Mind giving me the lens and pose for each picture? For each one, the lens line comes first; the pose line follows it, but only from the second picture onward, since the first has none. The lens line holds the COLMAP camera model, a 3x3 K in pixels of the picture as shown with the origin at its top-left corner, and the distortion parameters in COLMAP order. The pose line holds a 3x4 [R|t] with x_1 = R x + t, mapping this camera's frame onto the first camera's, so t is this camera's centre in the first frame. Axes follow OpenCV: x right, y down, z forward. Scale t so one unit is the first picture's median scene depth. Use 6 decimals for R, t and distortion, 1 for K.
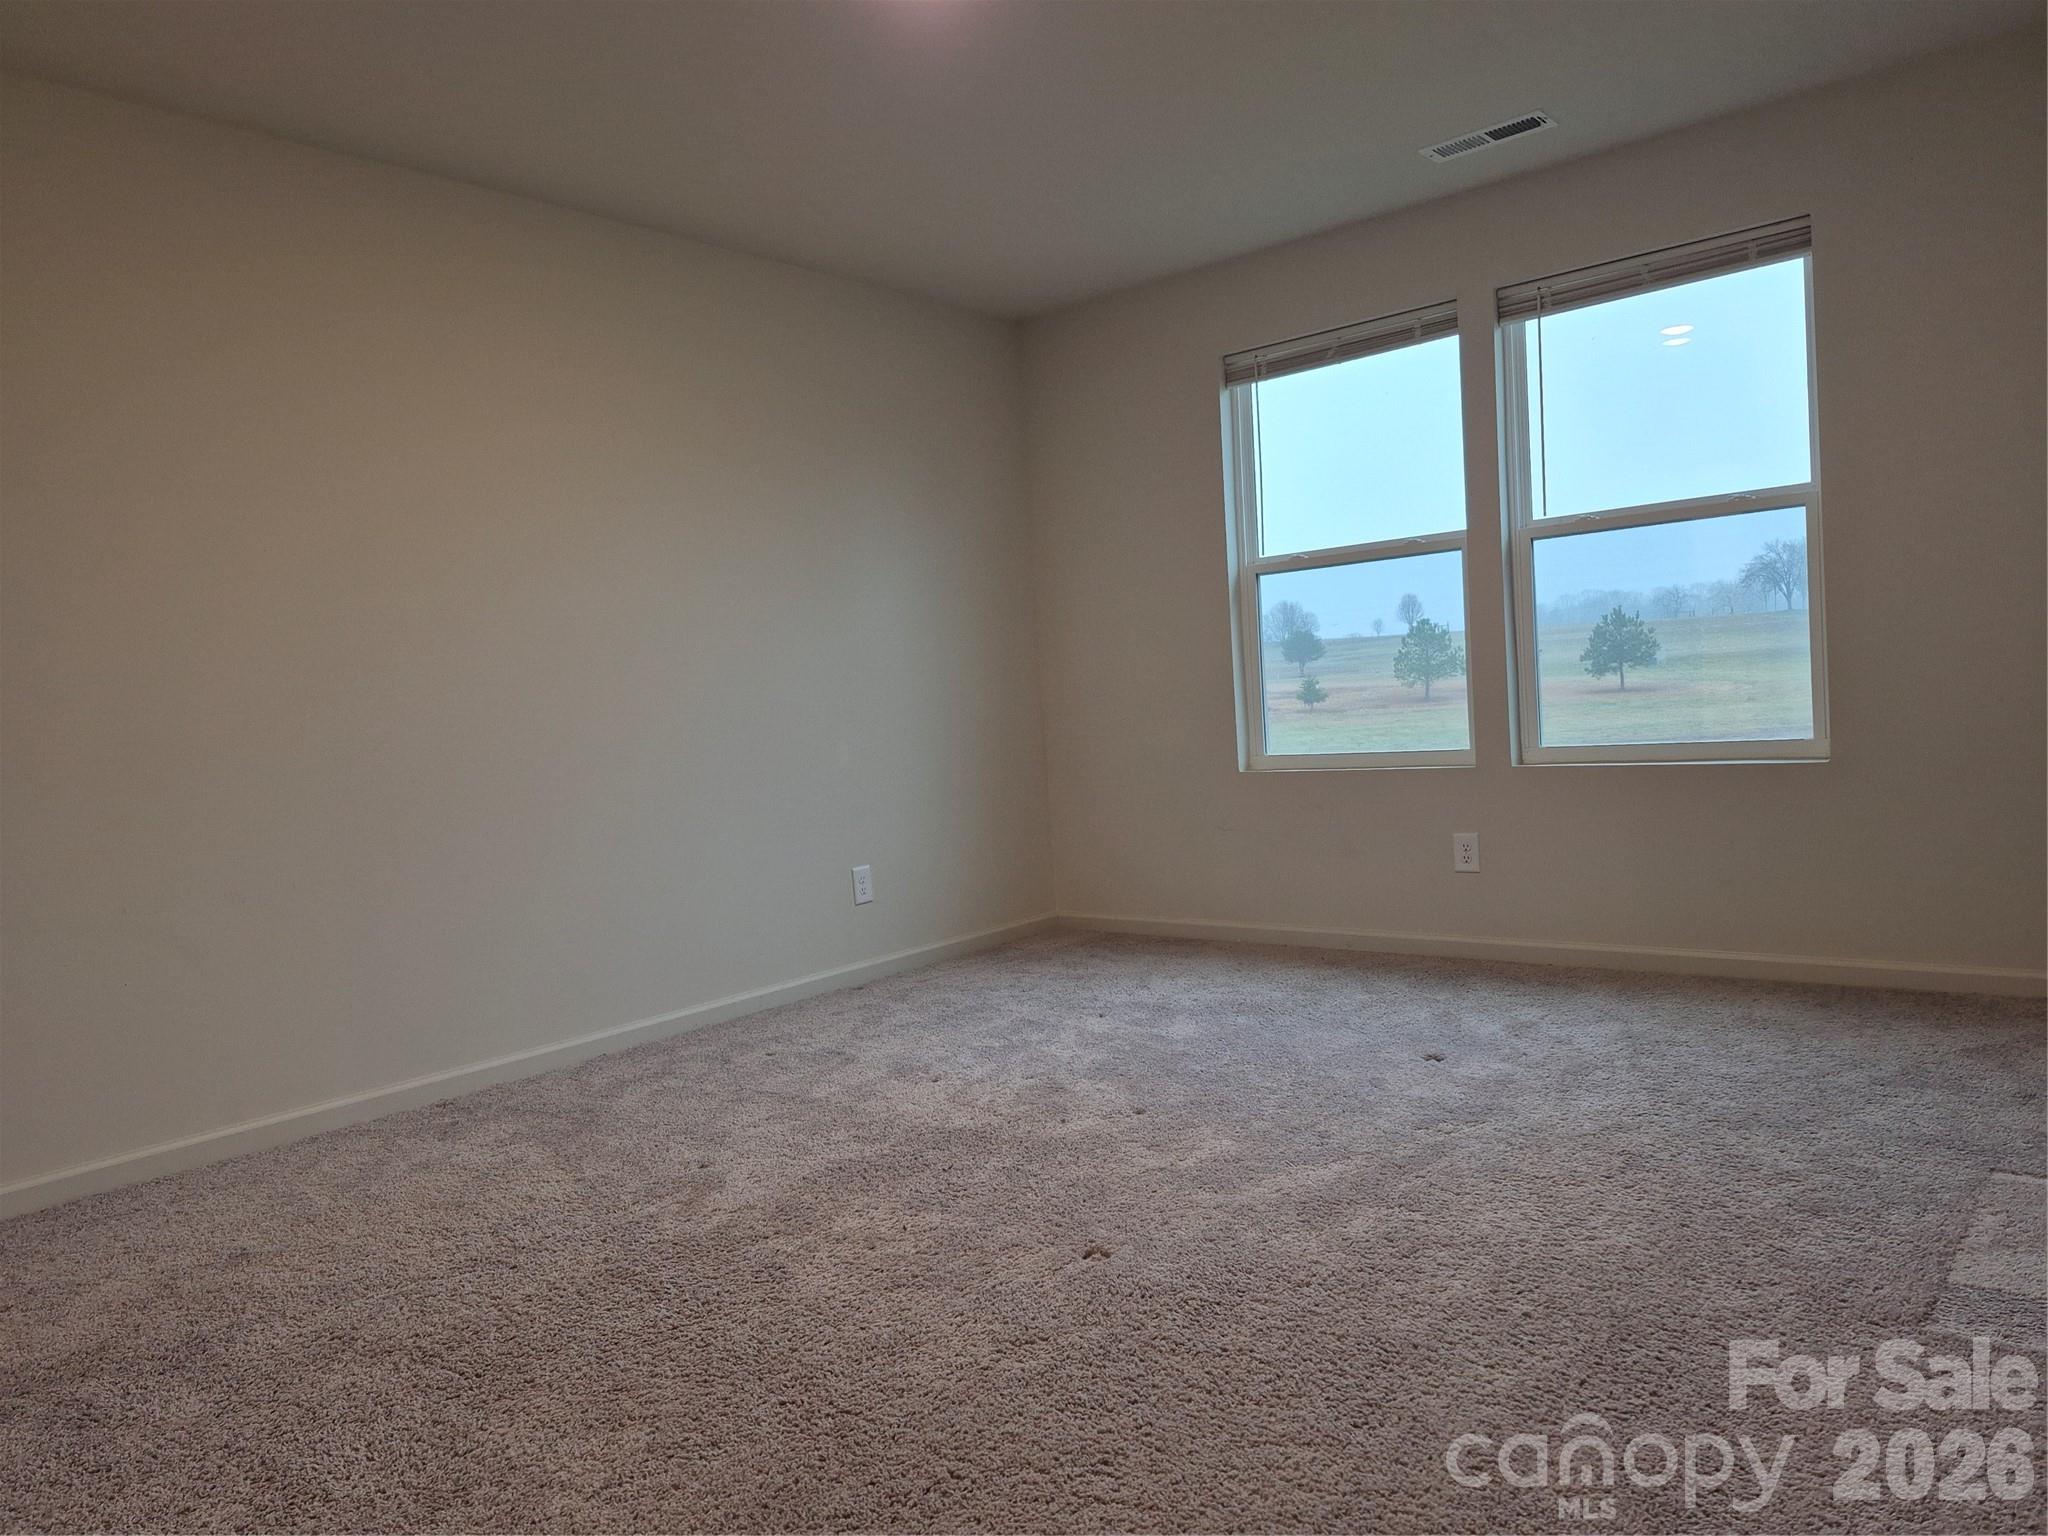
lens RADIAL K [[1375.6, 0, 1024.0], [0, 1375.6, 768.0], [0, 0, 1]] dist [0.056247, -0.058564]
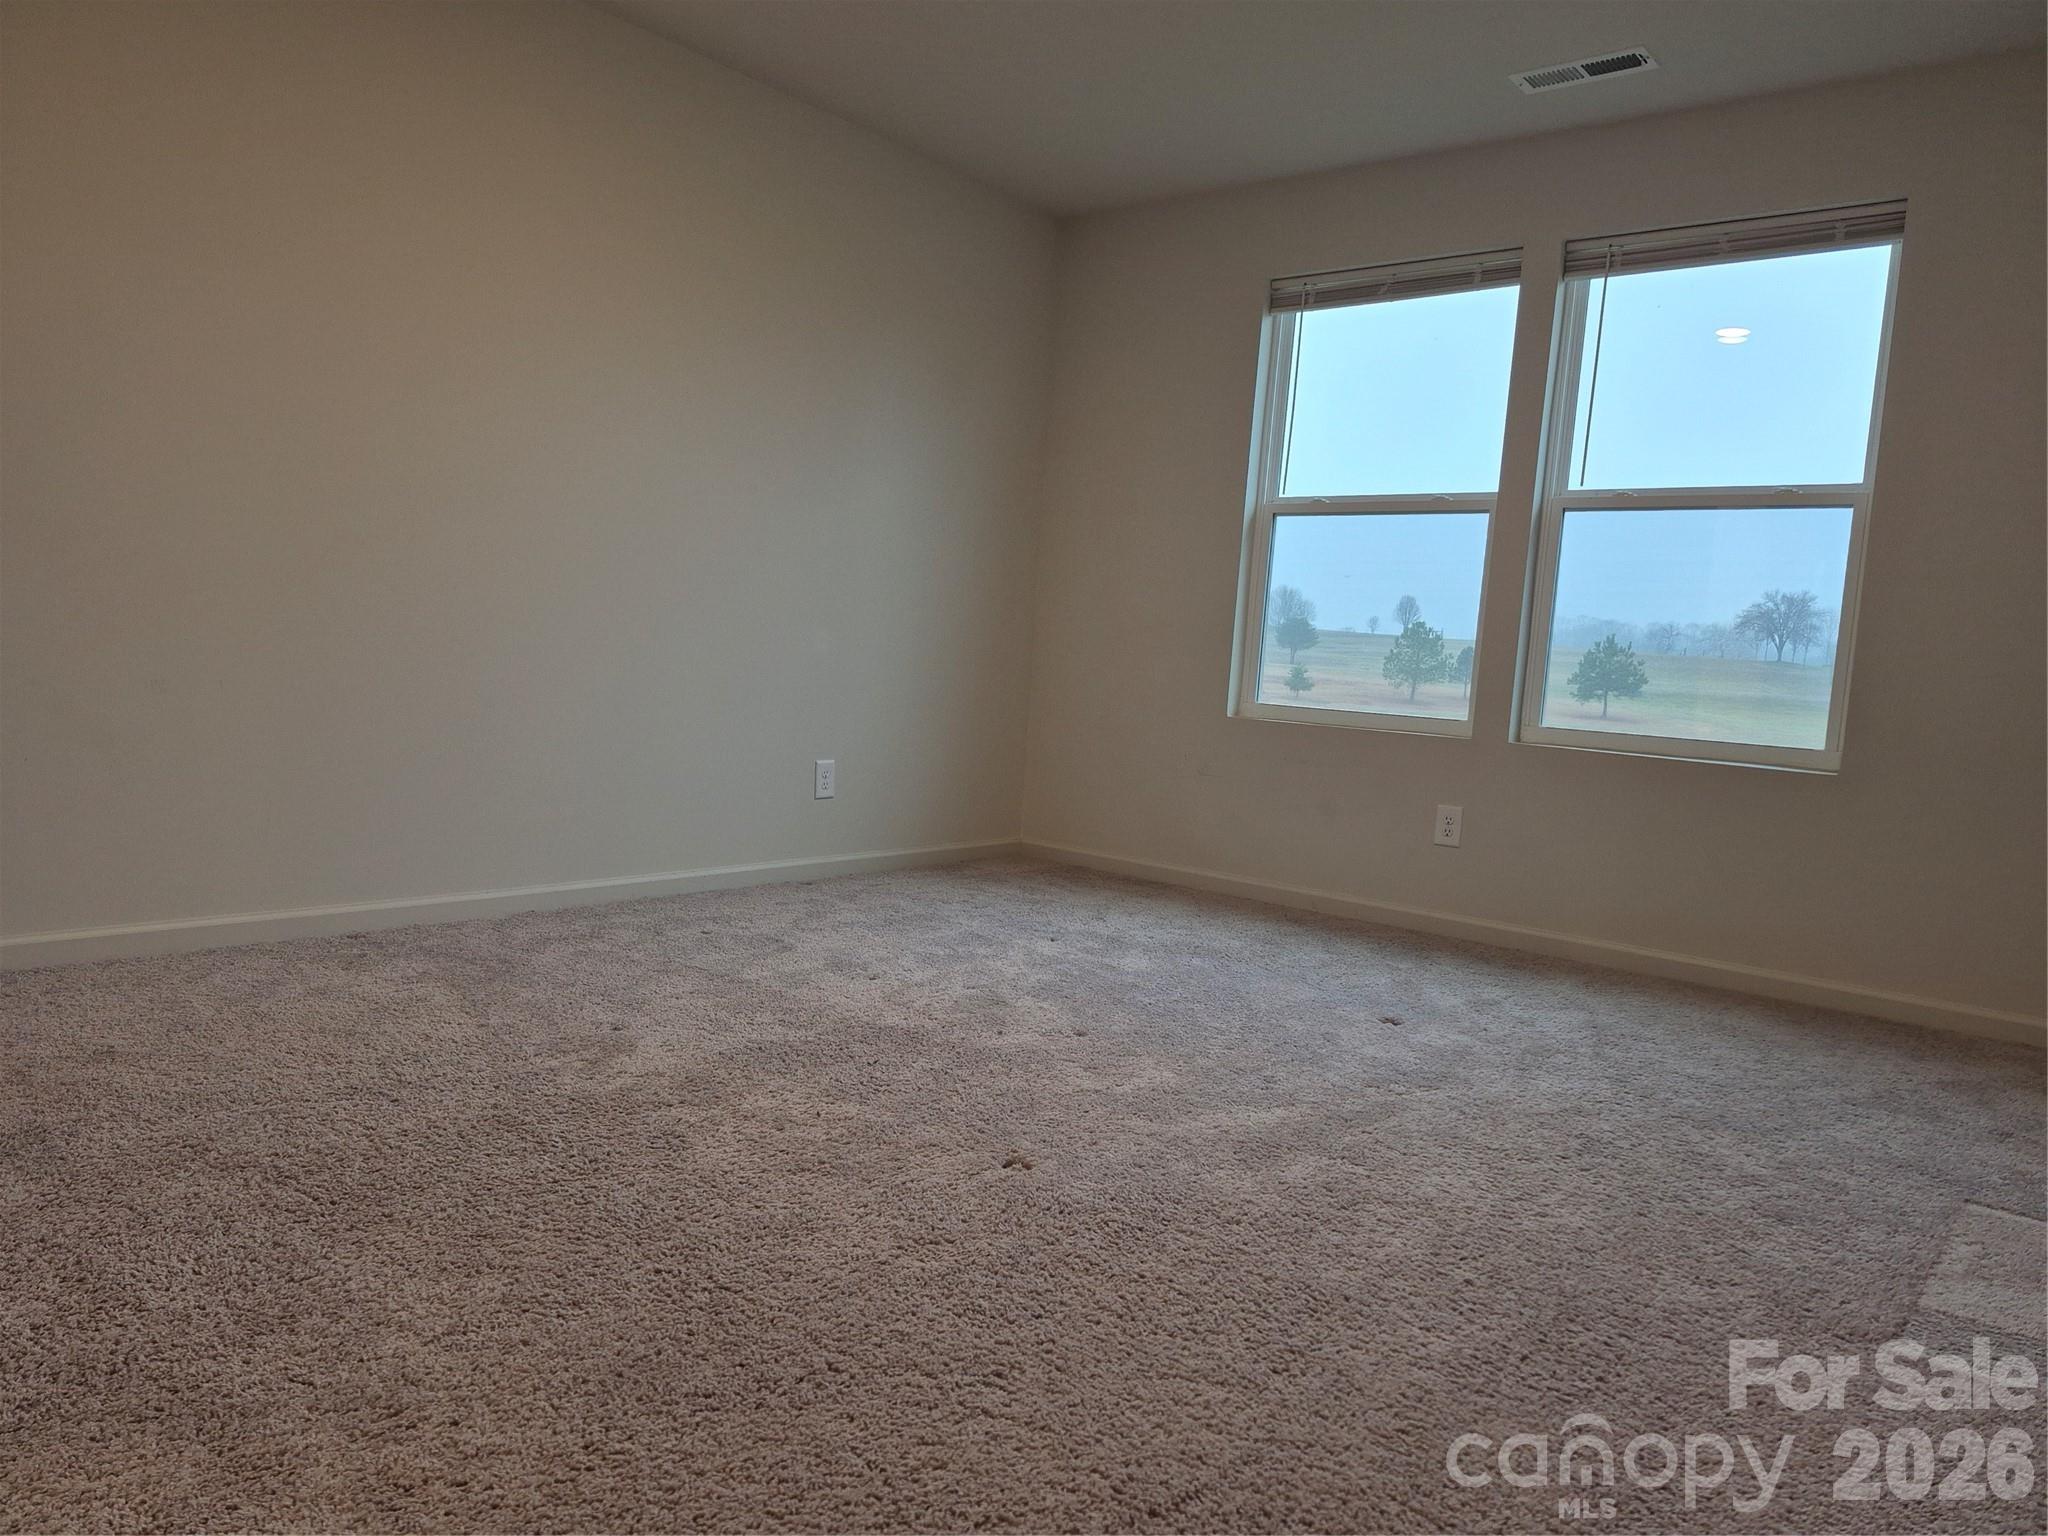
lens RADIAL K [[1349.6, 0, 1020.0], [0, 1349.6, 773.2], [0, 0, 1]] dist [0.059750, -0.059807]
pose [[0.991017, 0.132762, 0.016078, 0.003840], [-0.133187, 0.990664, 0.029074, 0.057486], [-0.012068, -0.030954, 0.999448, 0.084837]]
